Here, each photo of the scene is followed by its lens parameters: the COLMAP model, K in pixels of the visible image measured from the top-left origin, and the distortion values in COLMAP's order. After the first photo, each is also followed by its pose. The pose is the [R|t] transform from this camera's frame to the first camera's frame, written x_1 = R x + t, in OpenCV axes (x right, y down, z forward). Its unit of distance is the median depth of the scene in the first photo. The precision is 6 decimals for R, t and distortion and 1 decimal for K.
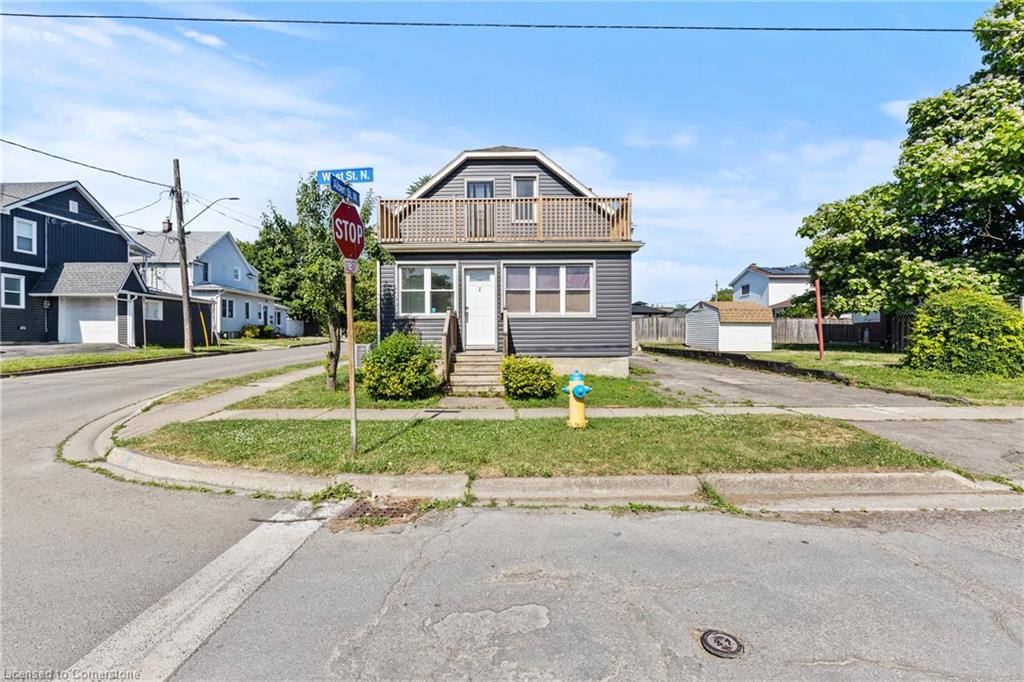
lens RADIAL K [[467.6, 0, 514.0], [0, 467.6, 334.3], [0, 0, 1]] dist [0.007798, 0.000467]
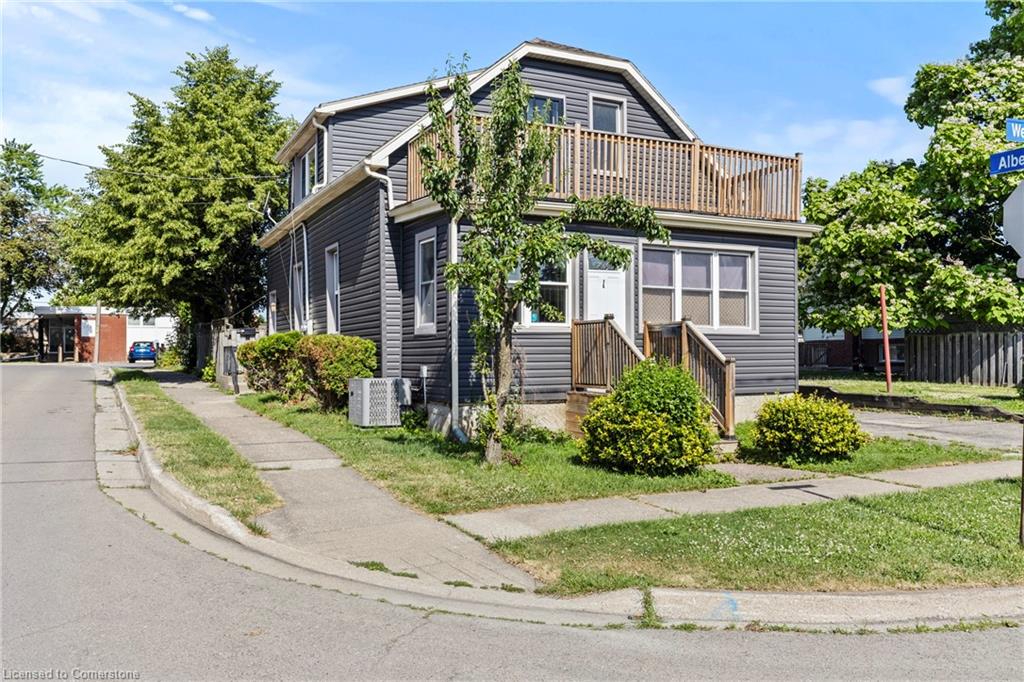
lens RADIAL K [[824.8, 0, 513.6], [0, 824.8, 341.3], [0, 0, 1]] dist [-0.008540, 0.005759]
pose [[0.896008, 0.010279, 0.443919, -0.561733], [-0.005157, 0.999905, -0.012744, -0.007993], [-0.444008, 0.009129, 0.895976, 0.096298]]
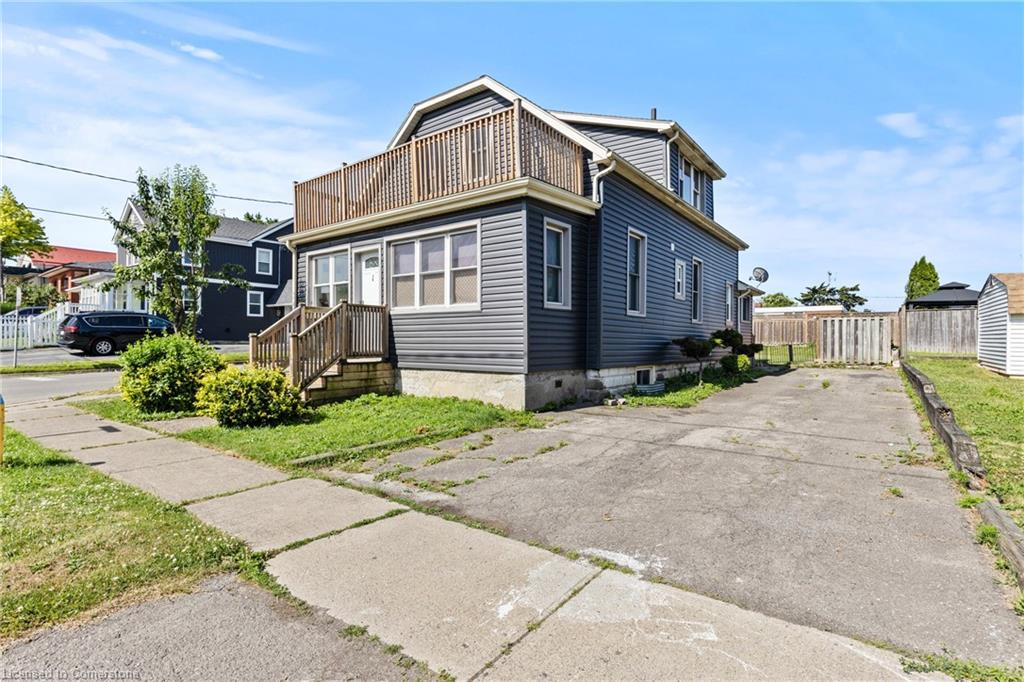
lens RADIAL K [[509.6, 0, 512.1], [0, 509.6, 343.5], [0, 0, 1]] dist [-0.006049, -0.000213]
pose [[0.793483, 0.010975, -0.608493, 0.544825], [-0.003757, 0.999907, 0.013135, -0.000022], [0.608581, -0.008136, 0.793450, 0.412391]]
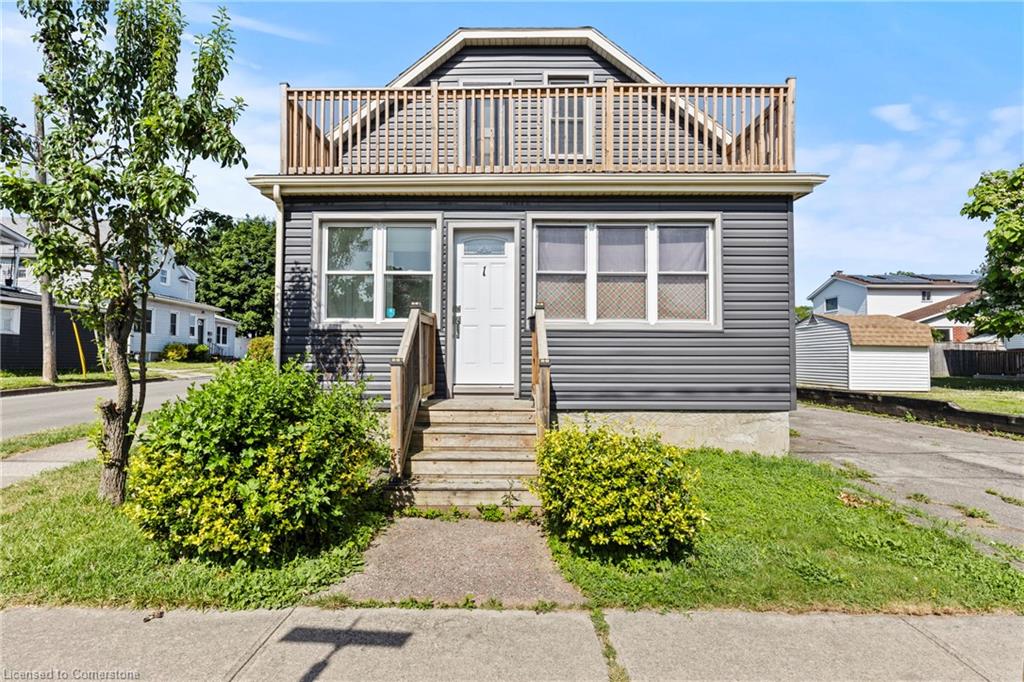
lens RADIAL K [[537.2, 0, 516.5], [0, 537.2, 339.2], [0, 0, 1]] dist [-0.000336, -0.002057]
pose [[0.999873, 0.009424, -0.012877, -0.027009], [-0.009875, 0.999323, -0.035454, -0.003846], [0.012535, 0.035576, 0.999288, 0.379639]]
